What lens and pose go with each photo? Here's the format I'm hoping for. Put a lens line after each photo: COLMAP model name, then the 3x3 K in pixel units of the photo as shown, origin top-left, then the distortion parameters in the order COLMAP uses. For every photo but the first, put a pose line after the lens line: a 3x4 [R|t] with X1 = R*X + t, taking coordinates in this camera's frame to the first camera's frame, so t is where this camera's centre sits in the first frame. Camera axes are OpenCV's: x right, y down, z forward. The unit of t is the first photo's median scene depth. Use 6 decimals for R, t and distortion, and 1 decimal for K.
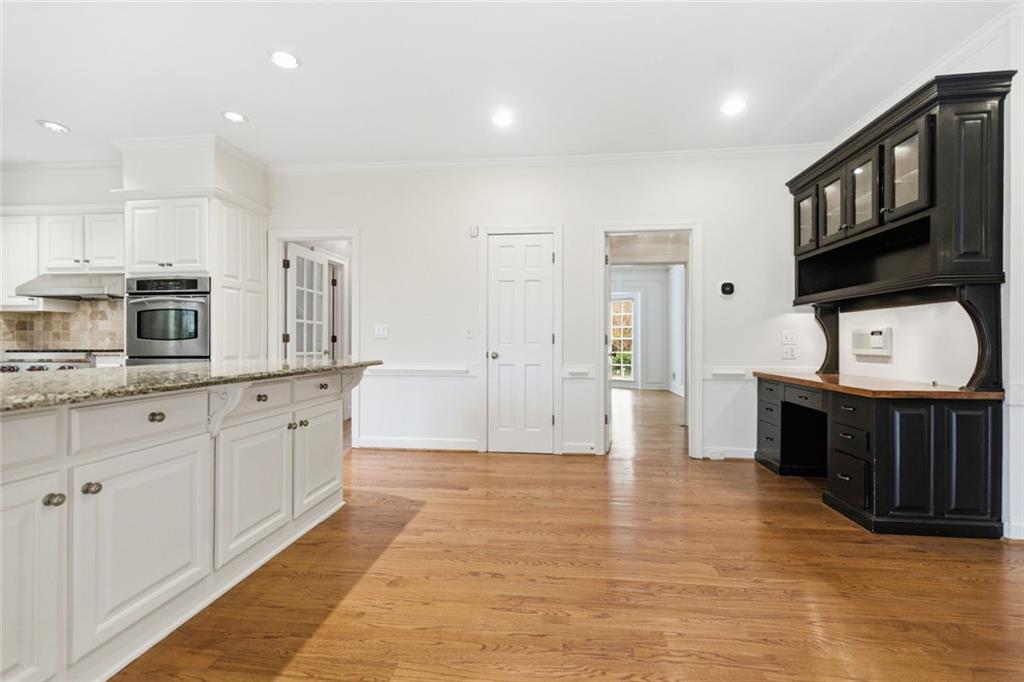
lens RADIAL K [[440.5, 0, 516.6], [0, 440.5, 341.1], [0, 0, 1]] dist [0.010365, -0.002003]
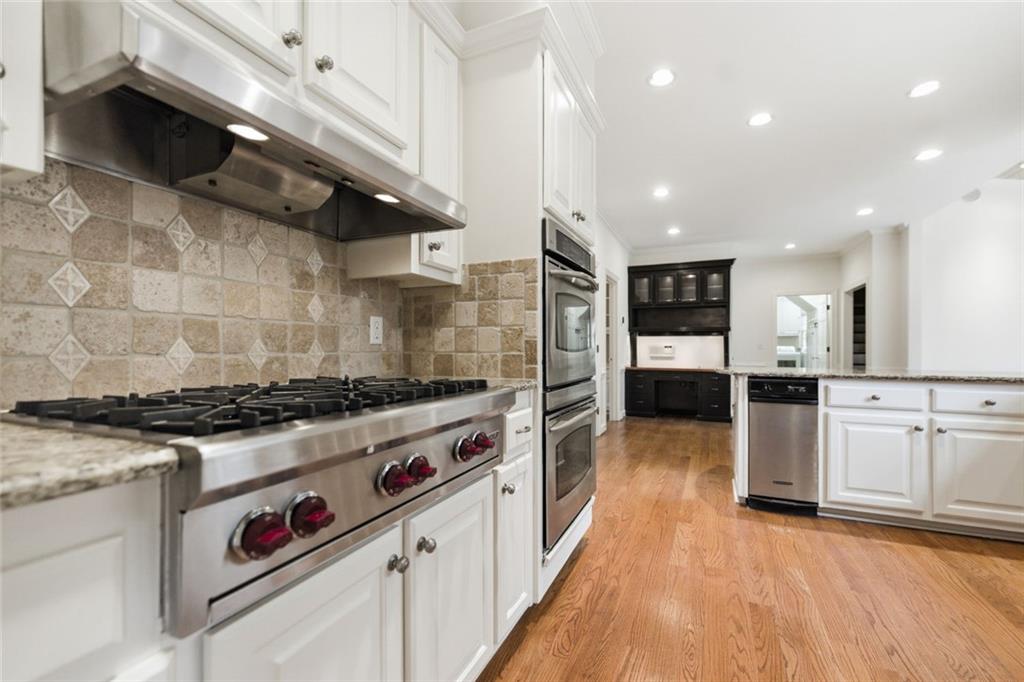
lens RADIAL K [[440.5, 0, 510.4], [0, 440.5, 348.1], [0, 0, 1]] dist [0.010365, -0.002003]
pose [[0.311282, 0.002742, 0.950314, -1.160613], [-0.000006, 0.999996, -0.002884, -0.004050], [-0.950318, 0.000892, 0.311280, 0.785426]]
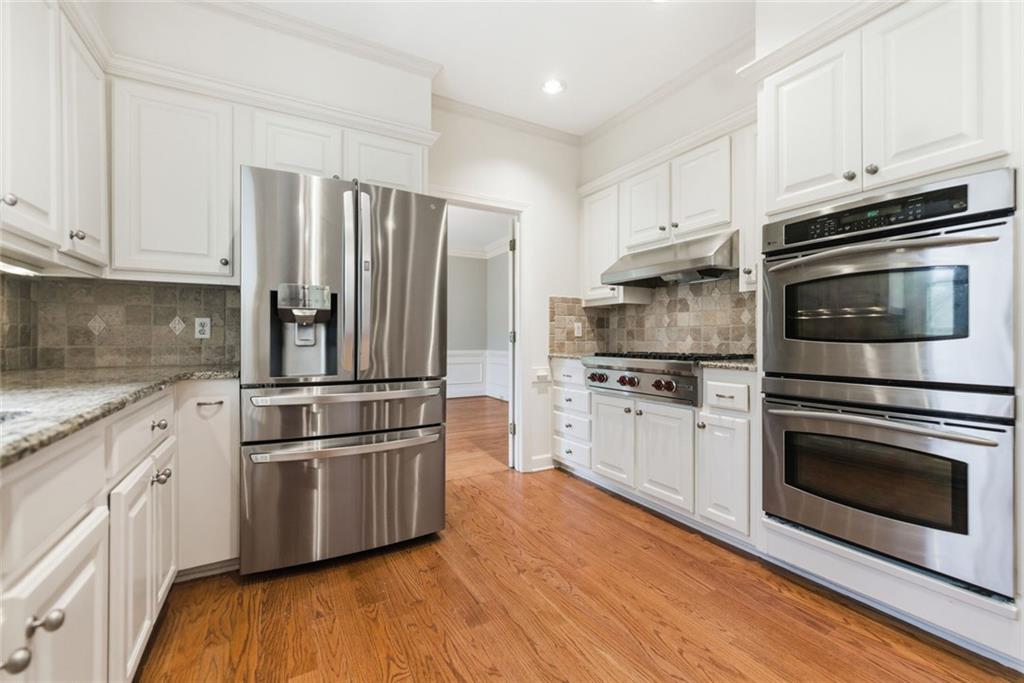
lens RADIAL K [[440.5, 0, 512.1], [0, 440.5, 338.8], [0, 0, 1]] dist [0.010365, -0.002003]
pose [[0.573822, 0.001650, -0.818979, -0.540923], [-0.000002, 0.999998, 0.002013, -0.006070], [0.818980, -0.001154, 0.573821, 0.393675]]
